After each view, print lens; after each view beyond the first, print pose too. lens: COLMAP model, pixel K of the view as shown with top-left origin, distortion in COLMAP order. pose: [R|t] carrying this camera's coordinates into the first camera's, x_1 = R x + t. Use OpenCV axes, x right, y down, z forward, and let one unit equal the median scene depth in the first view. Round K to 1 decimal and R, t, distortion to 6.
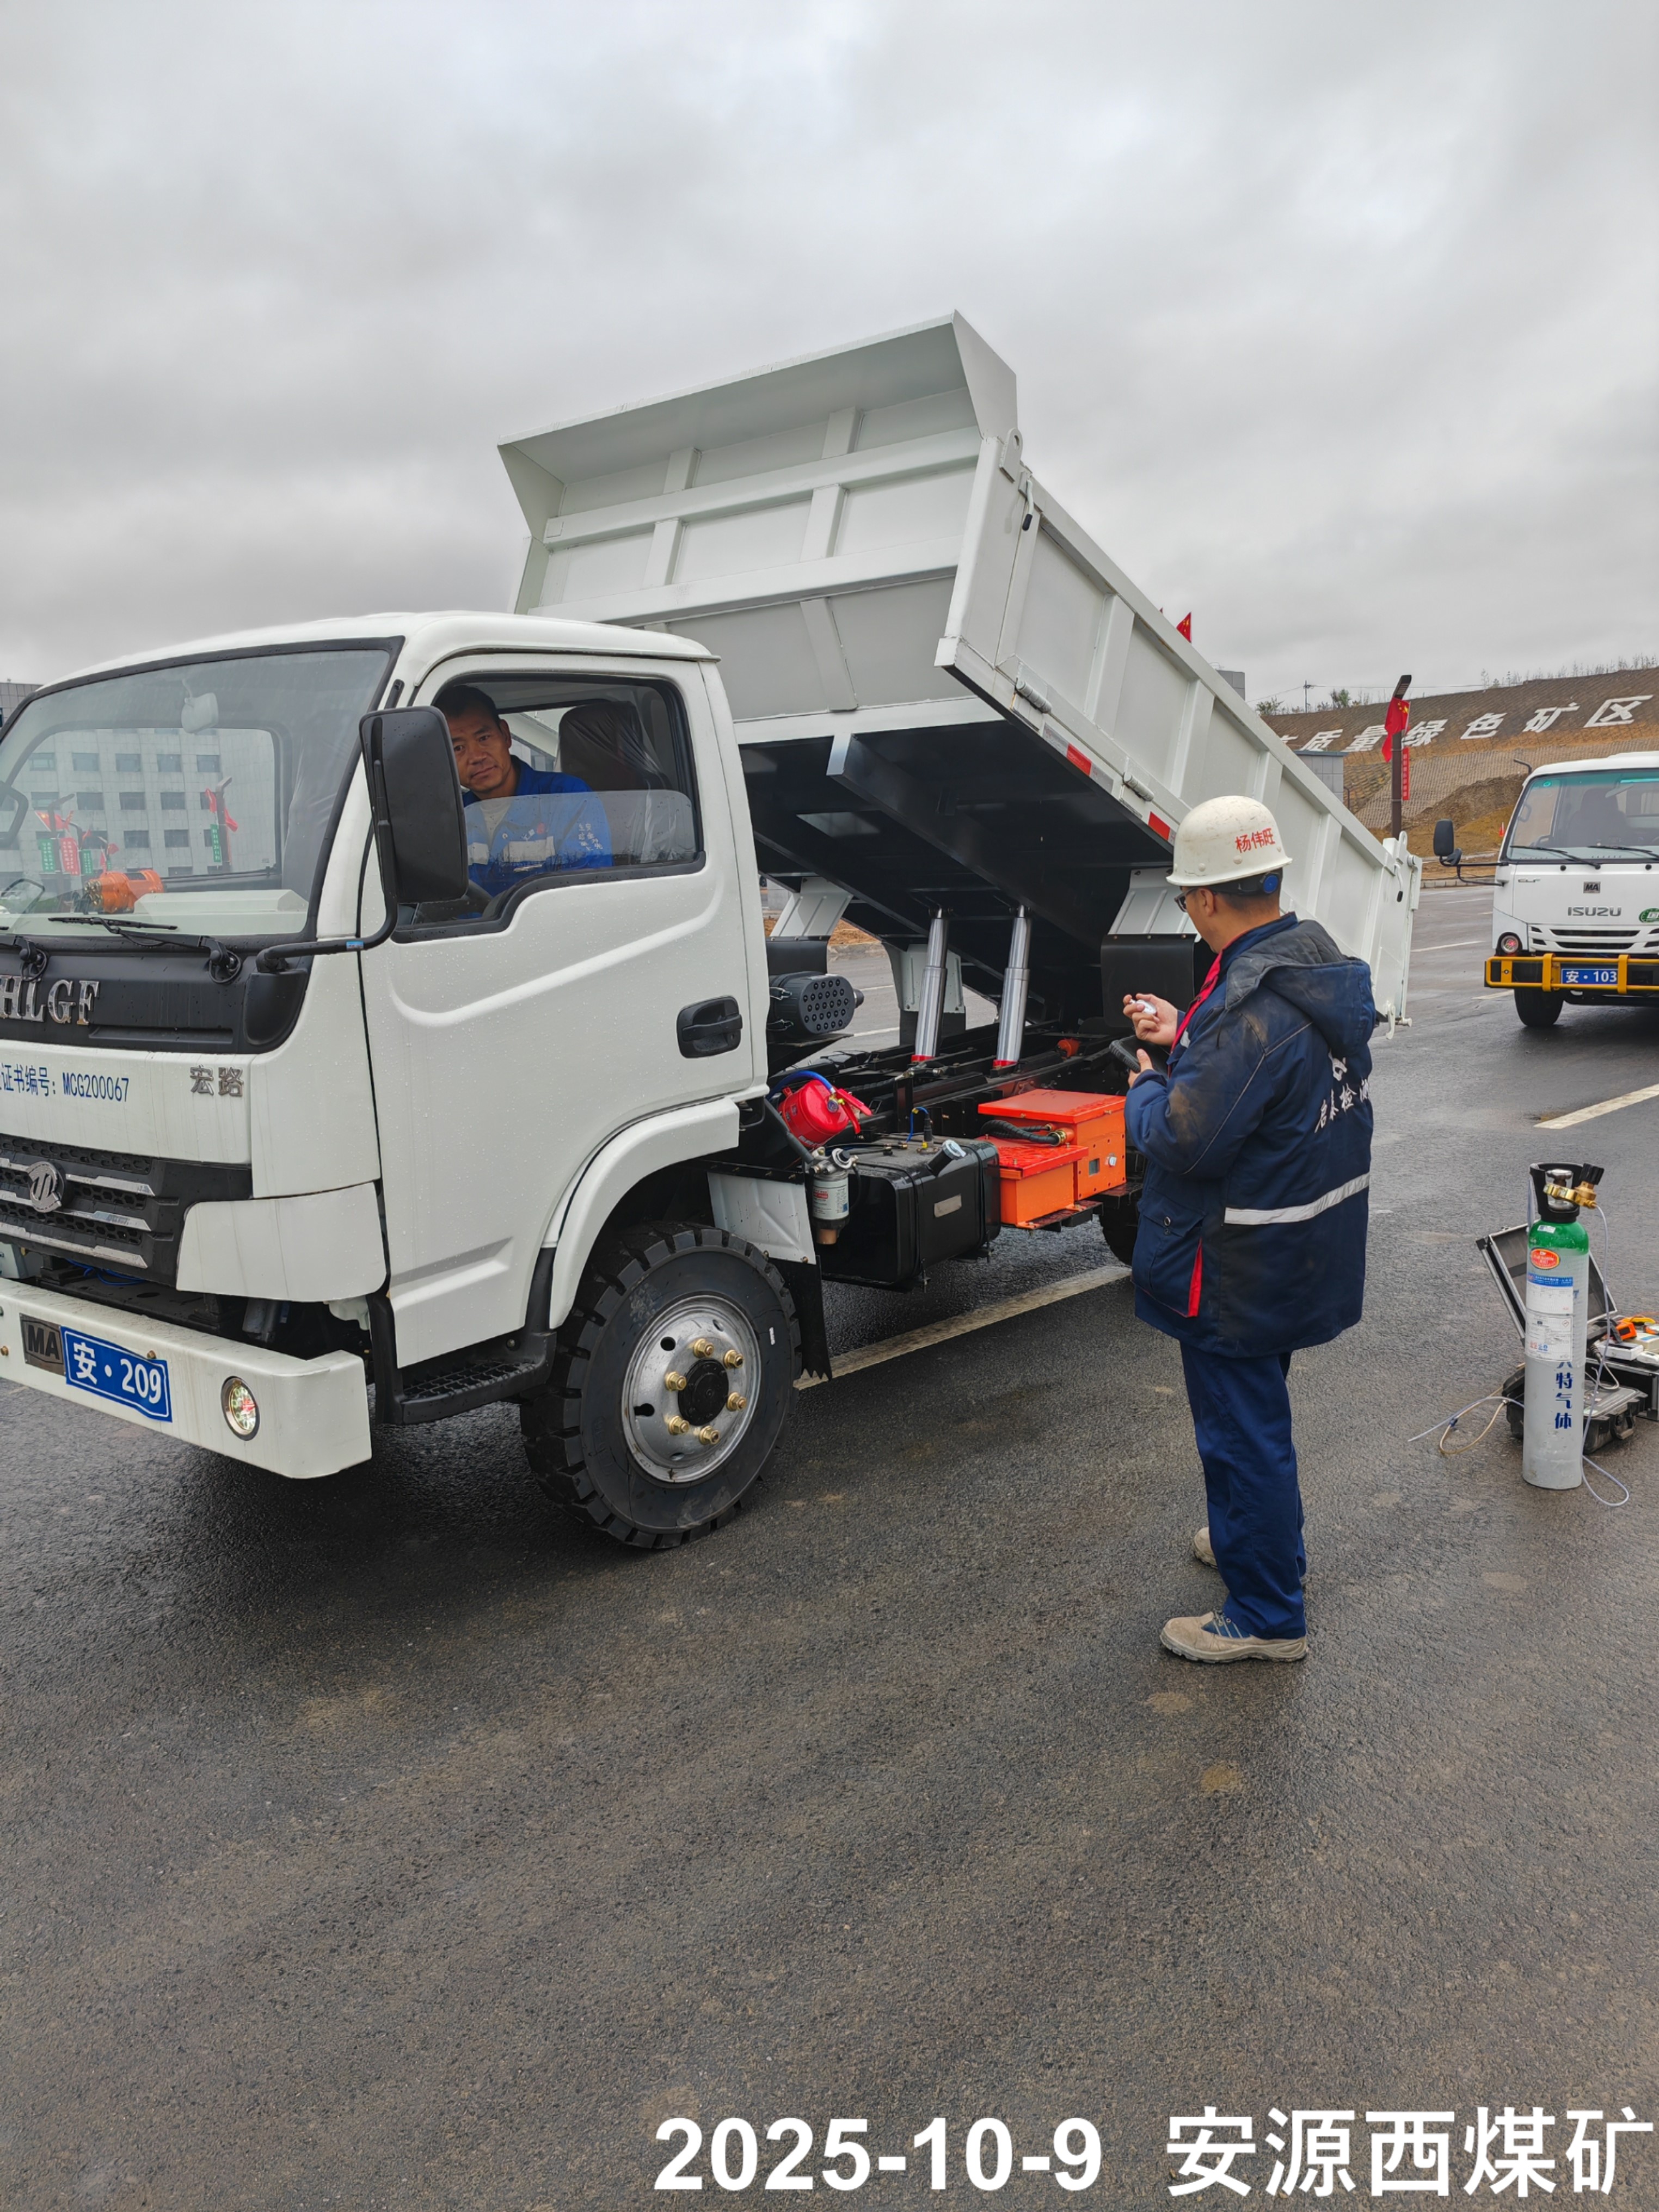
lens RADIAL K [[1672.3, 0, 783.9], [0, 1672.3, 1103.1], [0, 0, 1]] dist [0.090675, 0.114724]
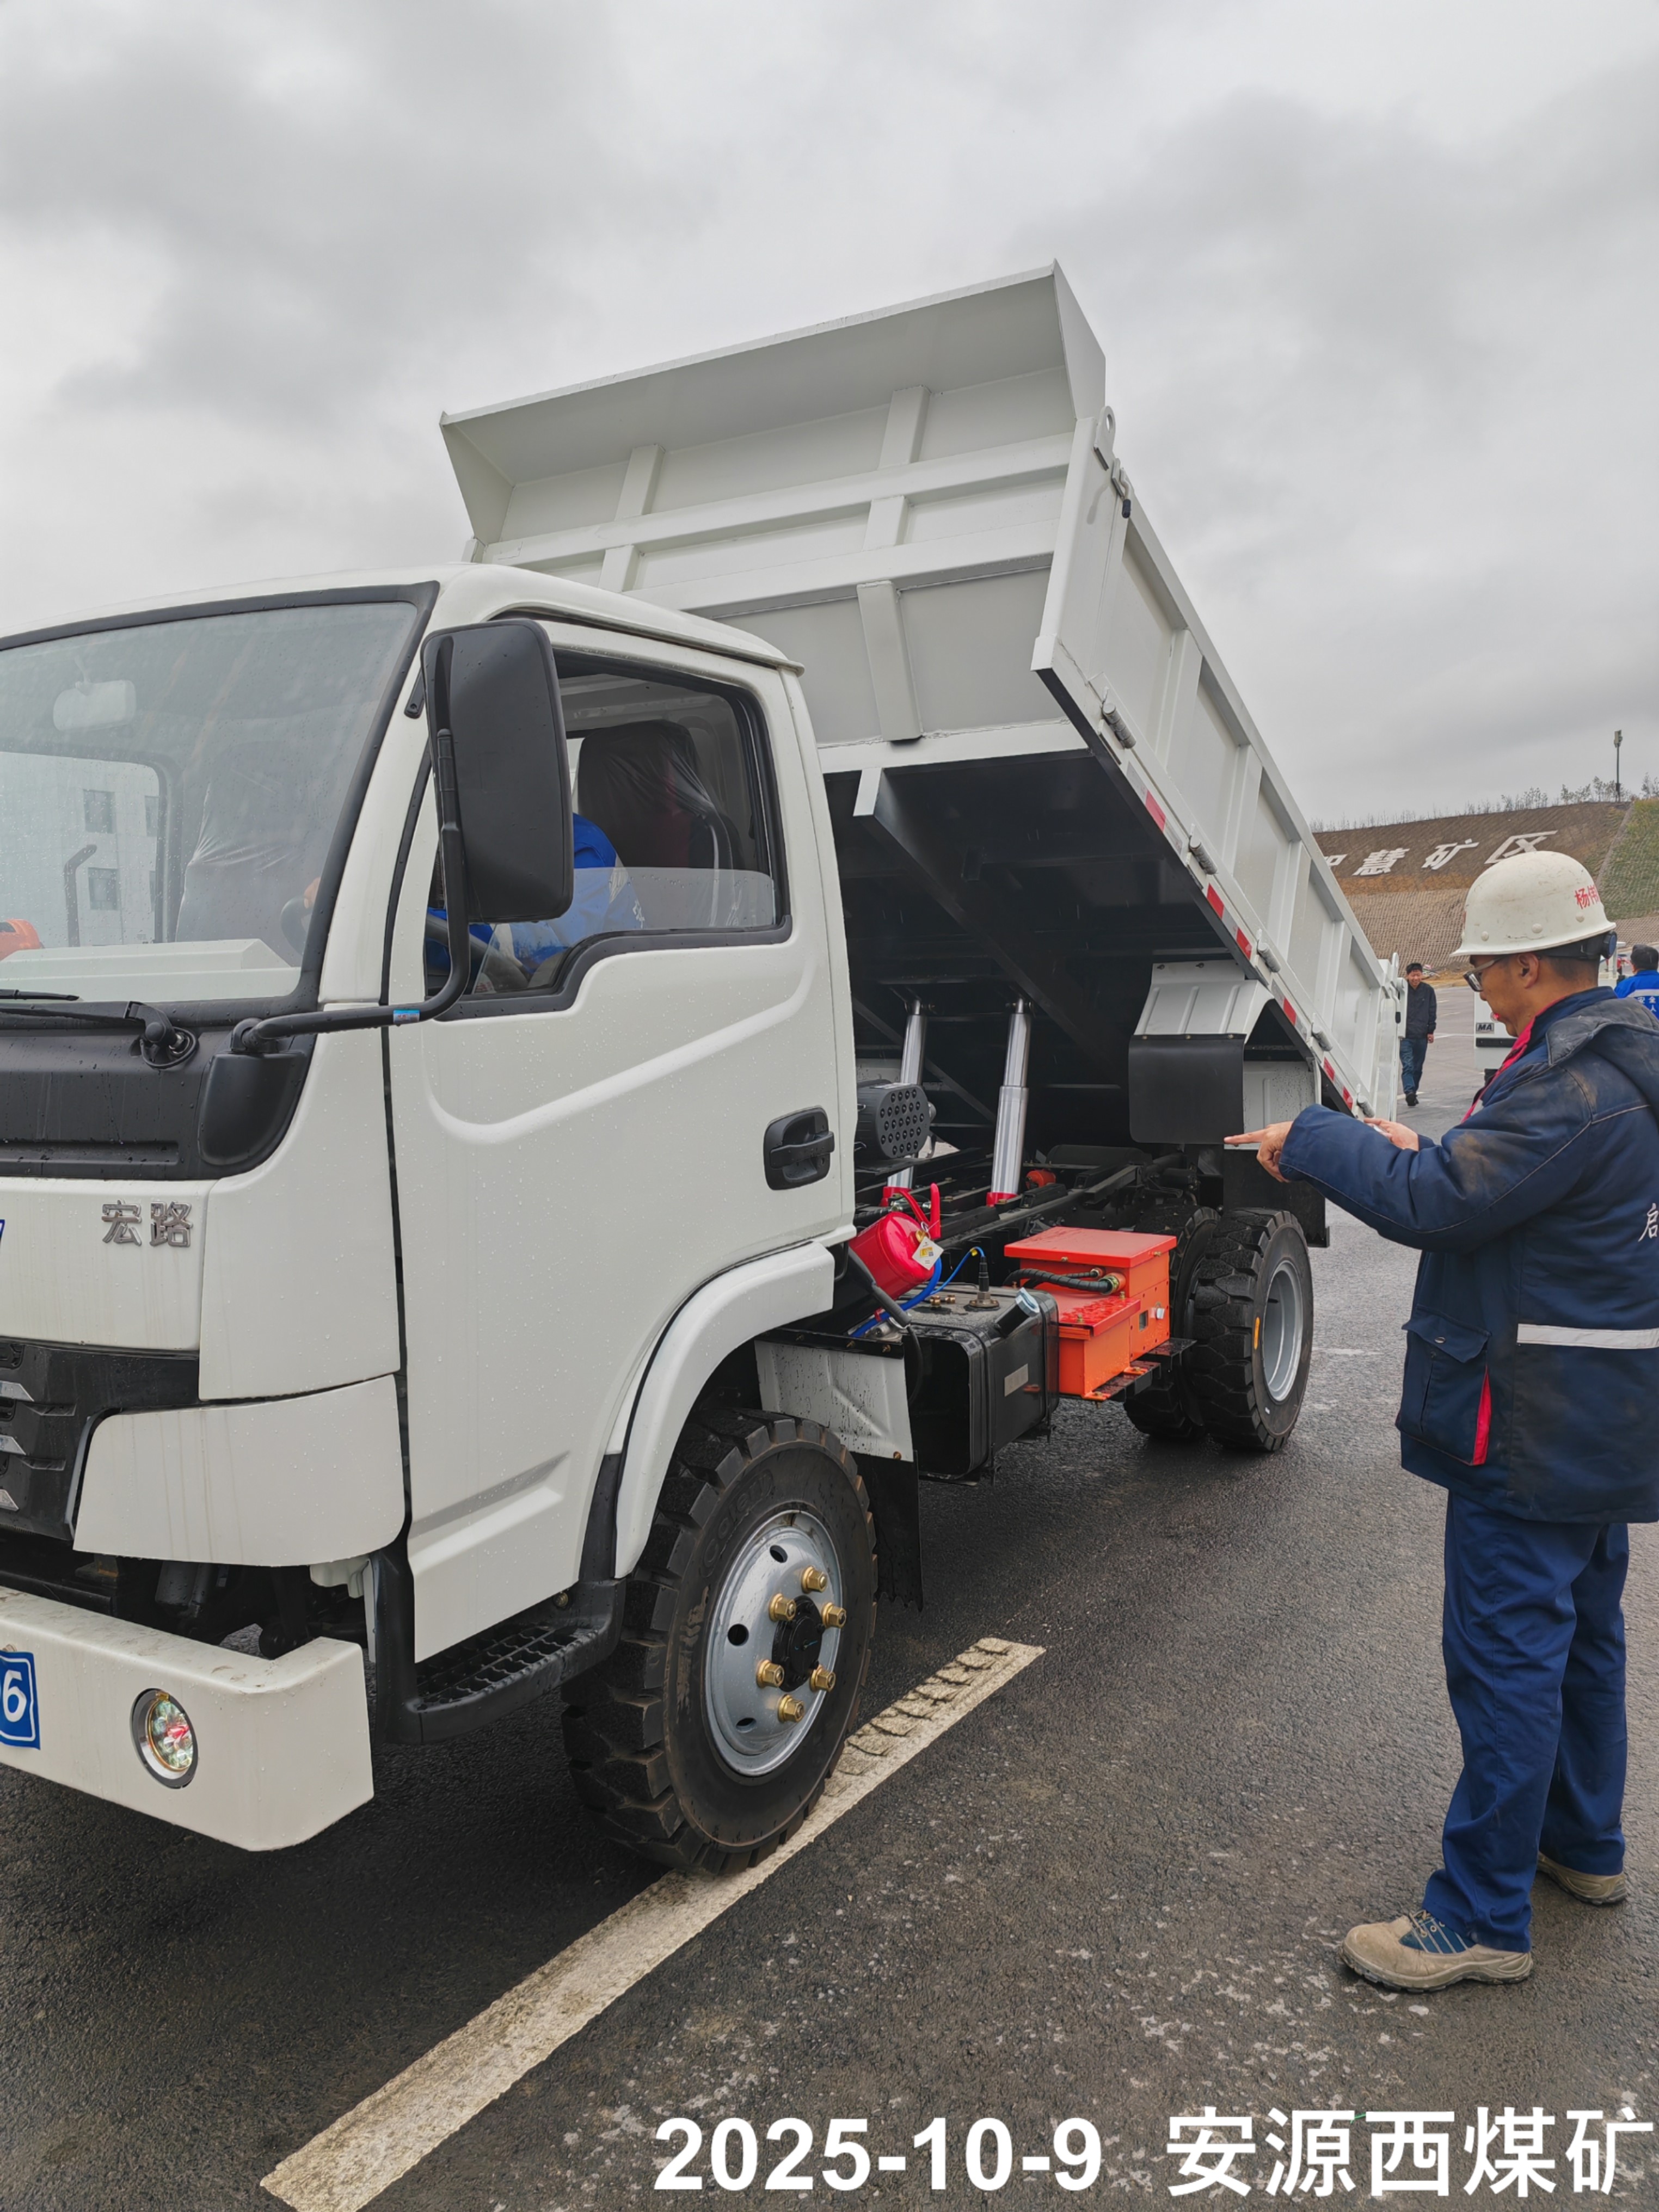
lens RADIAL K [[1737.4, 0, 835.0], [0, 1737.4, 1129.2], [0, 0, 1]] dist [0.098164, -0.004004]
pose [[0.991741, 0.009575, 0.127900, -0.137244], [-0.001784, 0.998143, -0.060887, -0.007211], [-0.128246, 0.060156, 0.989916, 0.249960]]
